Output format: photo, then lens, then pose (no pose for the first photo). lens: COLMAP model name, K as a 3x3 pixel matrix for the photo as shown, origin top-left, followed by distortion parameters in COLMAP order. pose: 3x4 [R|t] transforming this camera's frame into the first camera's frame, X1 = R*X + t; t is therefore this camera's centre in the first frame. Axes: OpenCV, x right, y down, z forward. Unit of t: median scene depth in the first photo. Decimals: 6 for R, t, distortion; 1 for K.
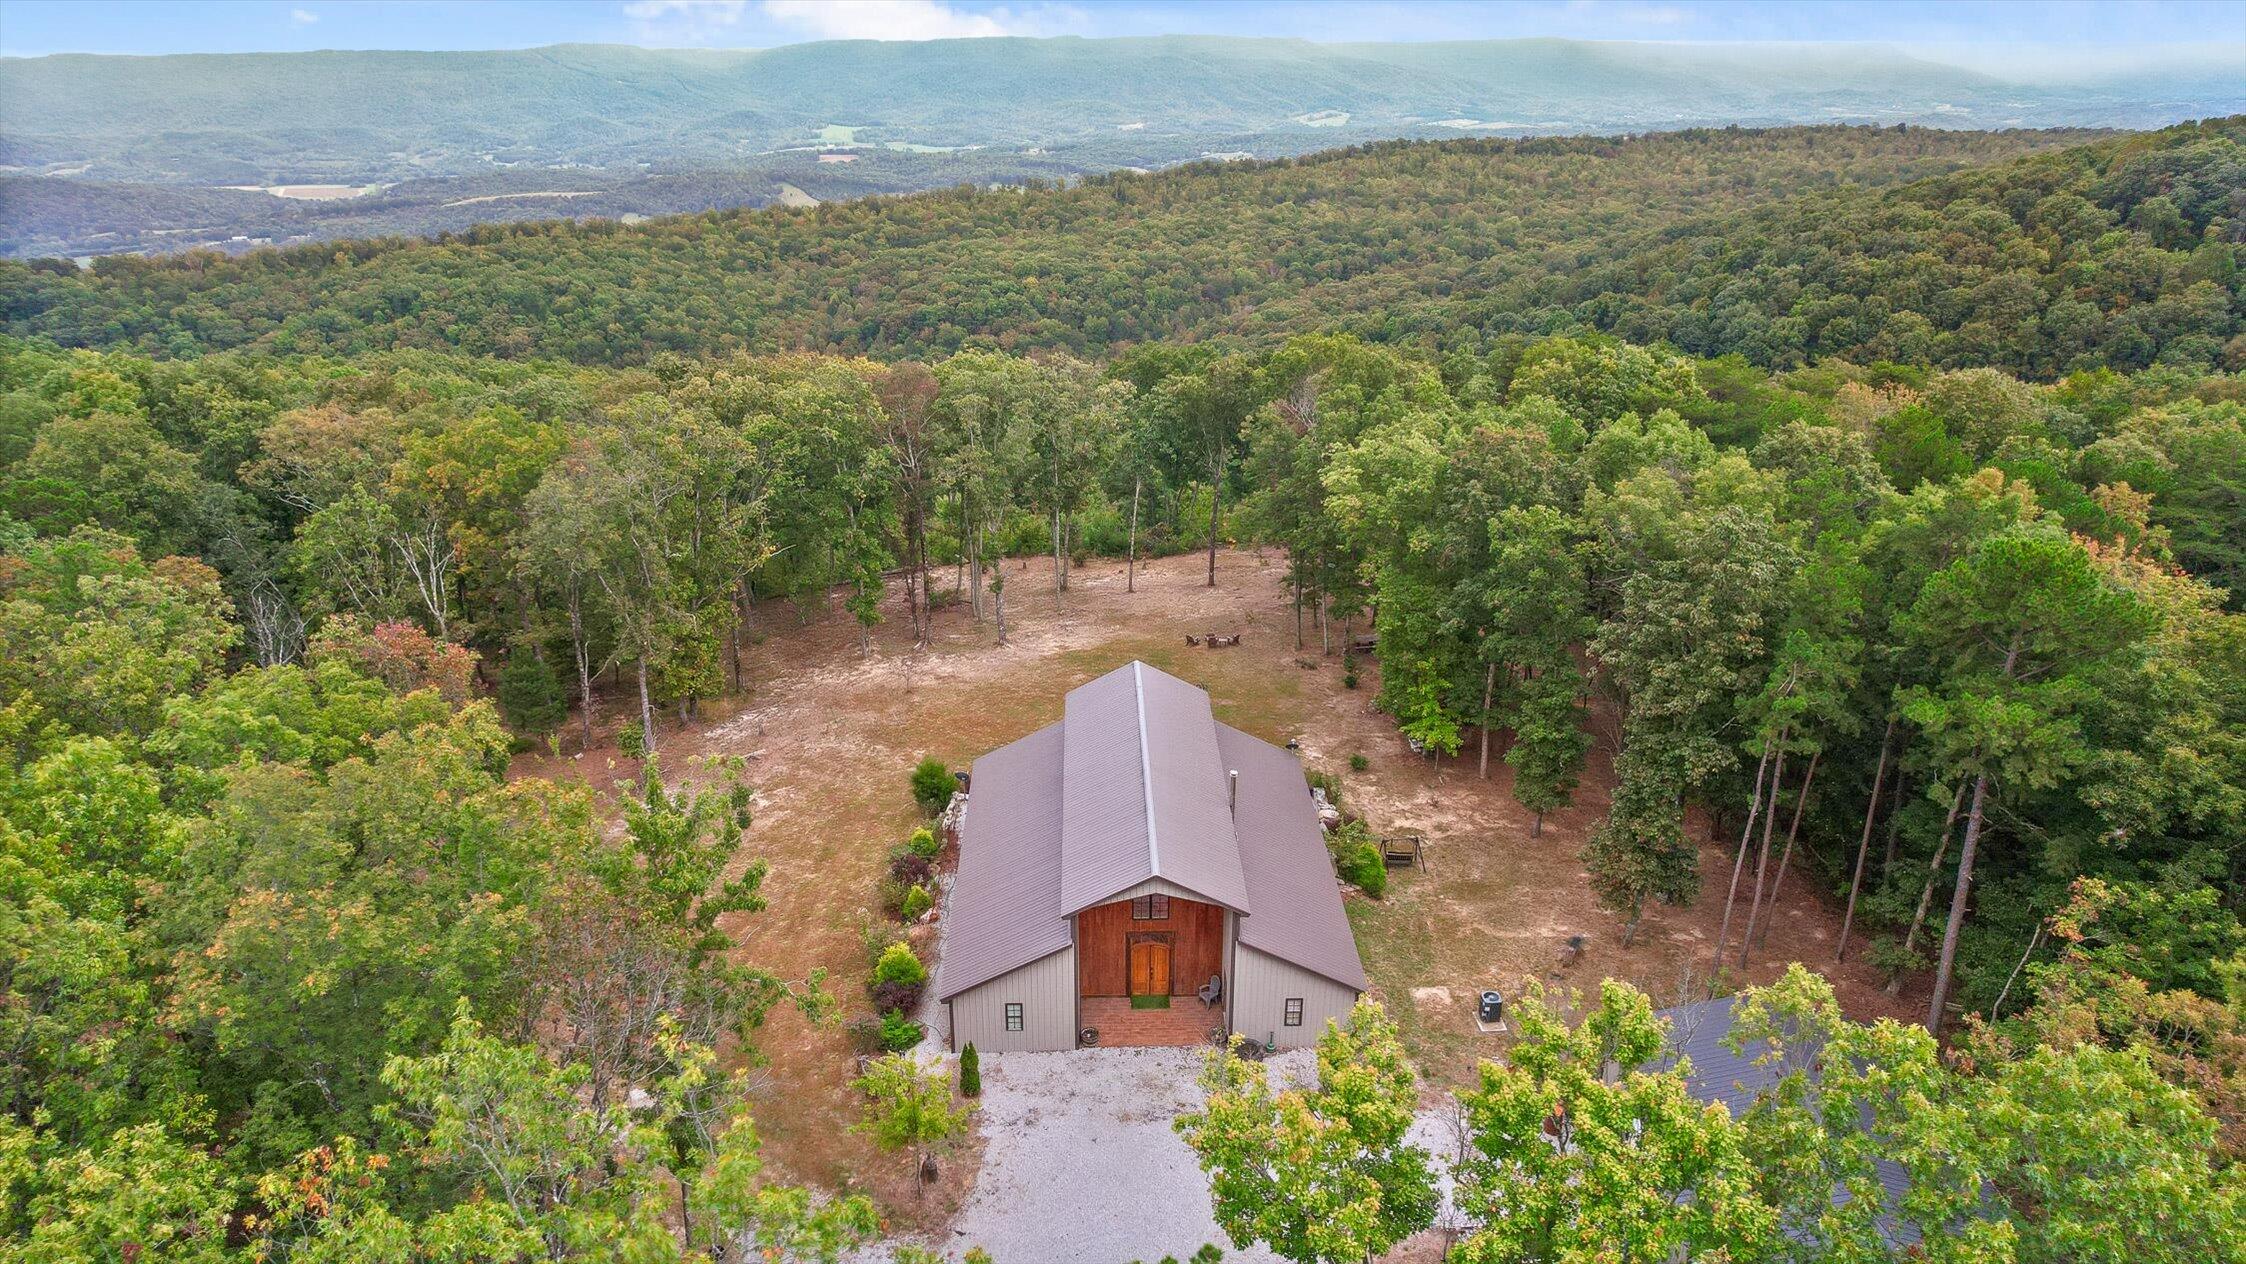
lens RADIAL K [[1629.4, 0, 1123.0], [0, 1629.4, 632.0], [0, 0, 1]] dist [0.069671, -0.072239]
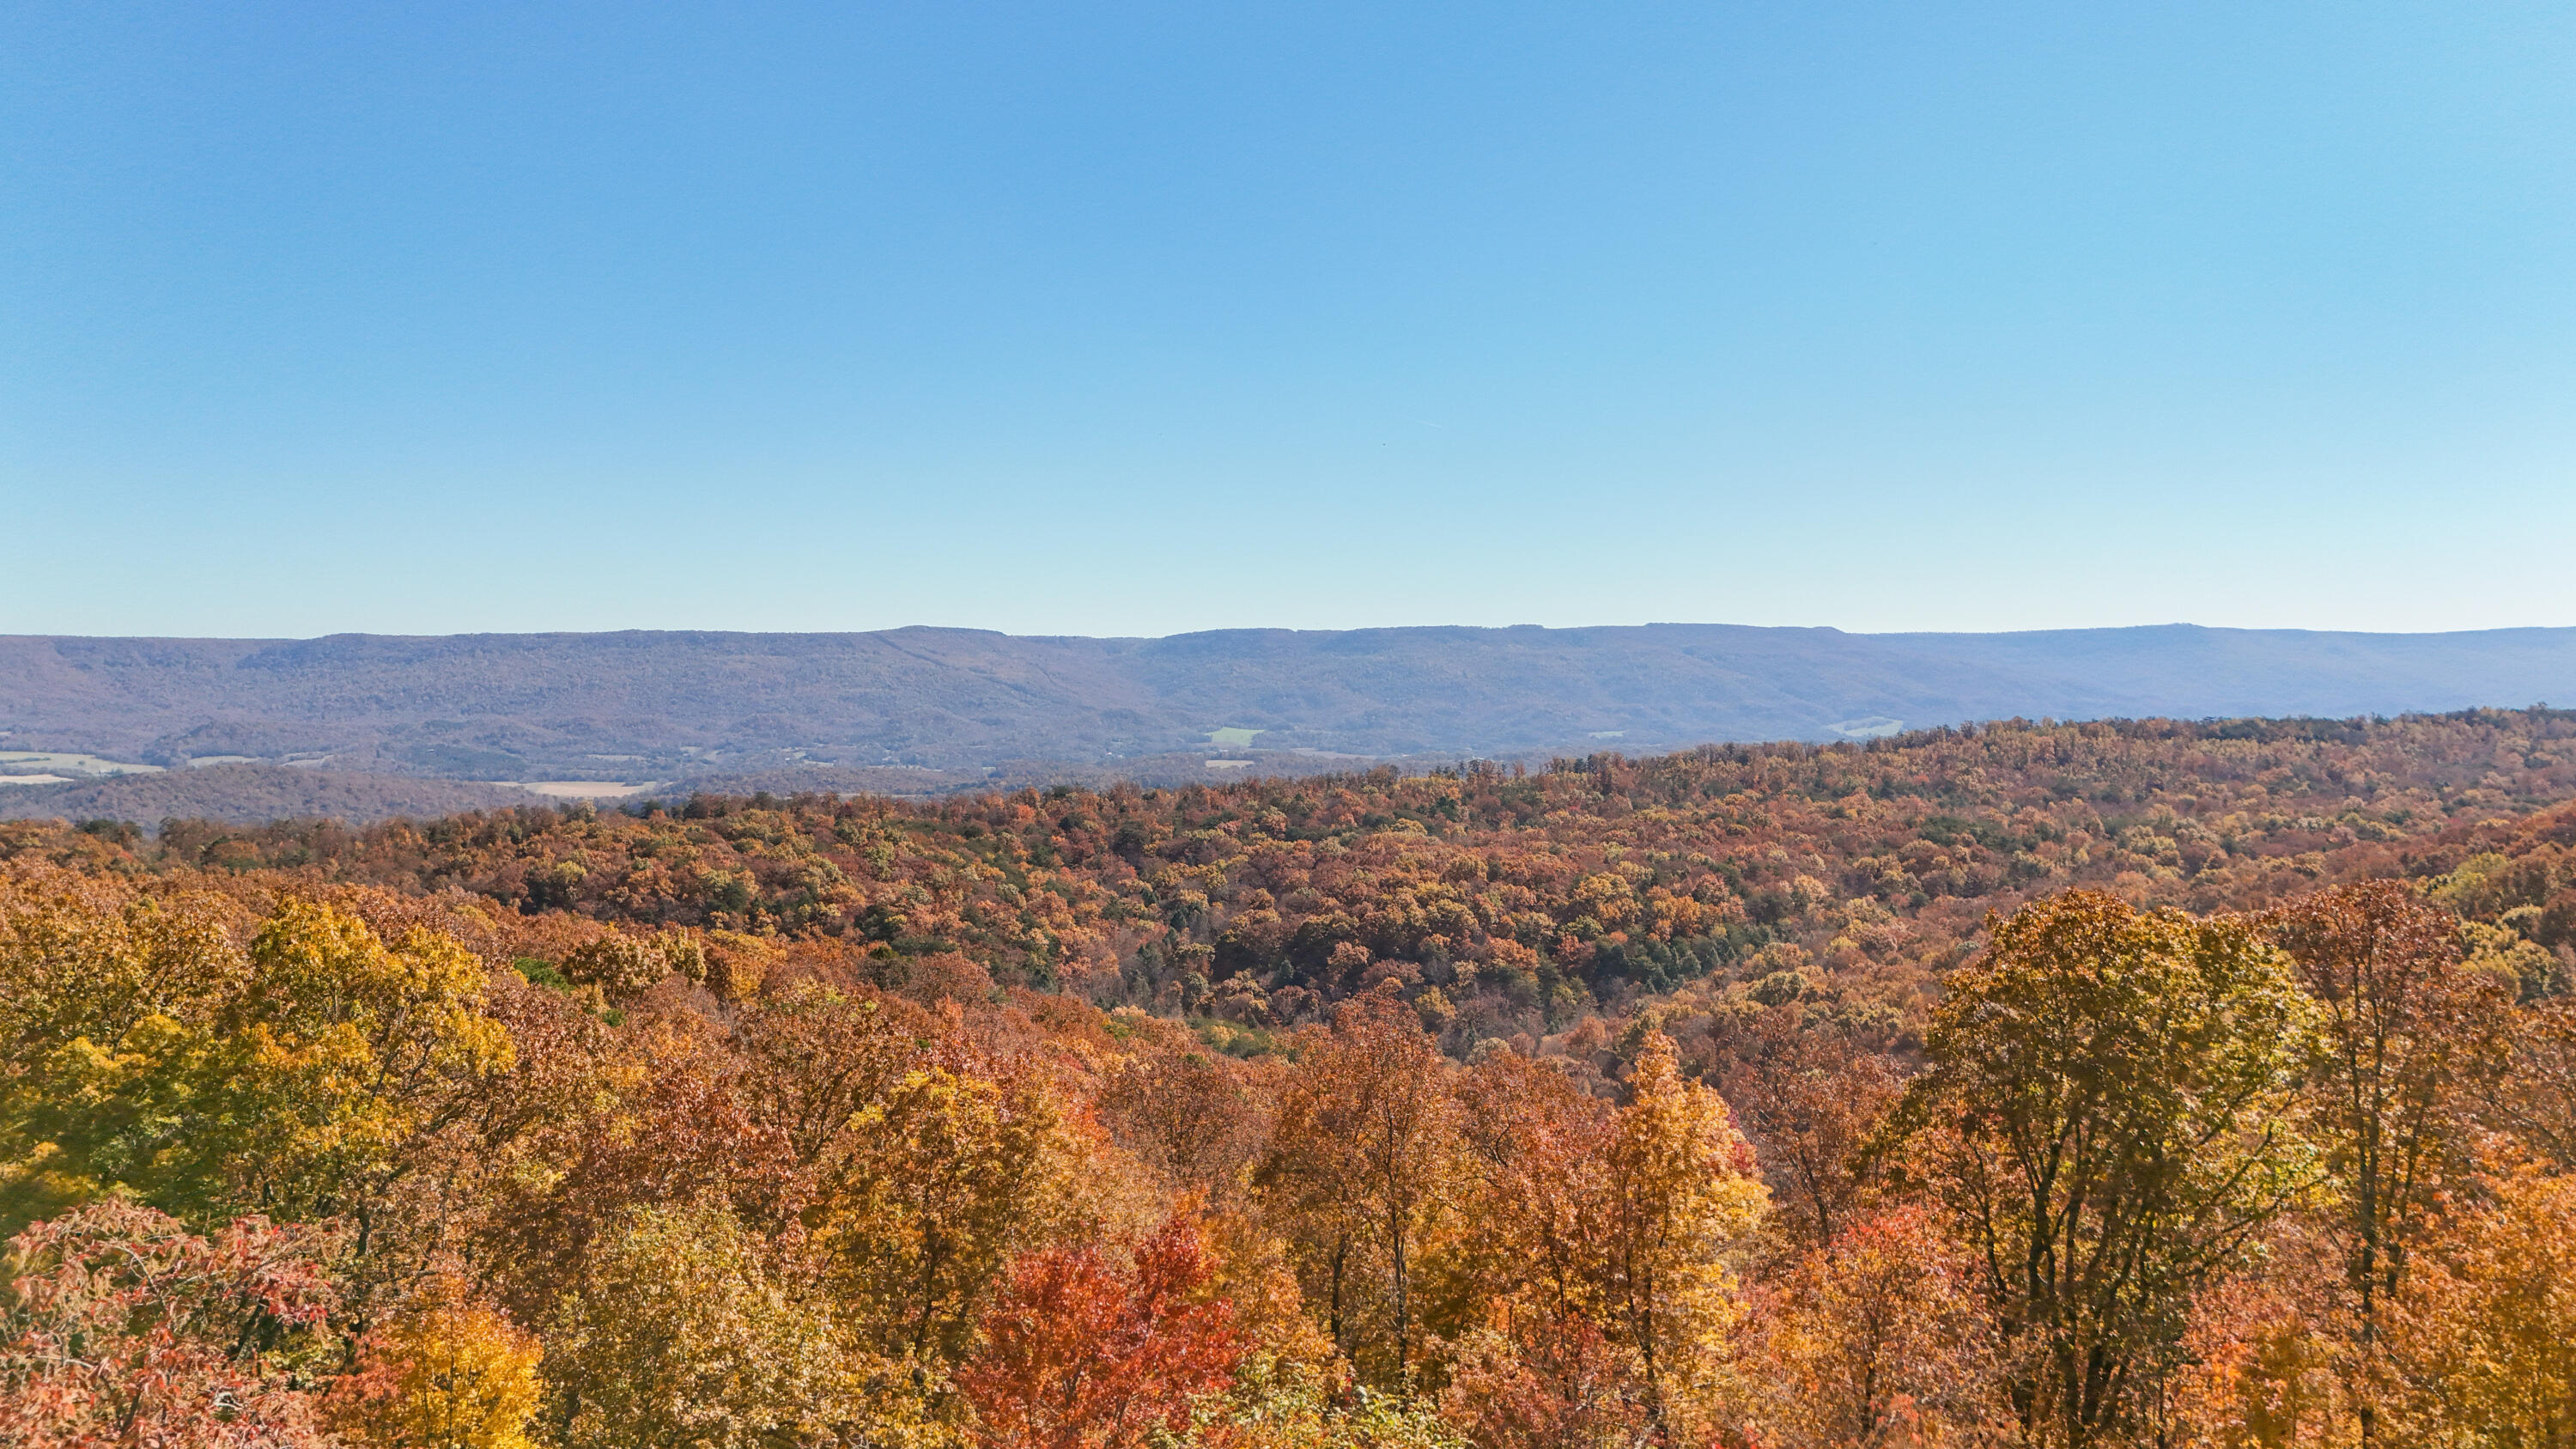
lens RADIAL K [[1869.1, 0, 1288.0], [0, 1869.1, 724.5], [0, 0, 1]] dist [0.069671, -0.072239]
pose [[0.988482, 0.007345, -0.151161, -0.012592], [-0.057198, 0.942868, -0.328220, -0.016555], [0.140114, 0.333086, 0.932428, 0.186168]]
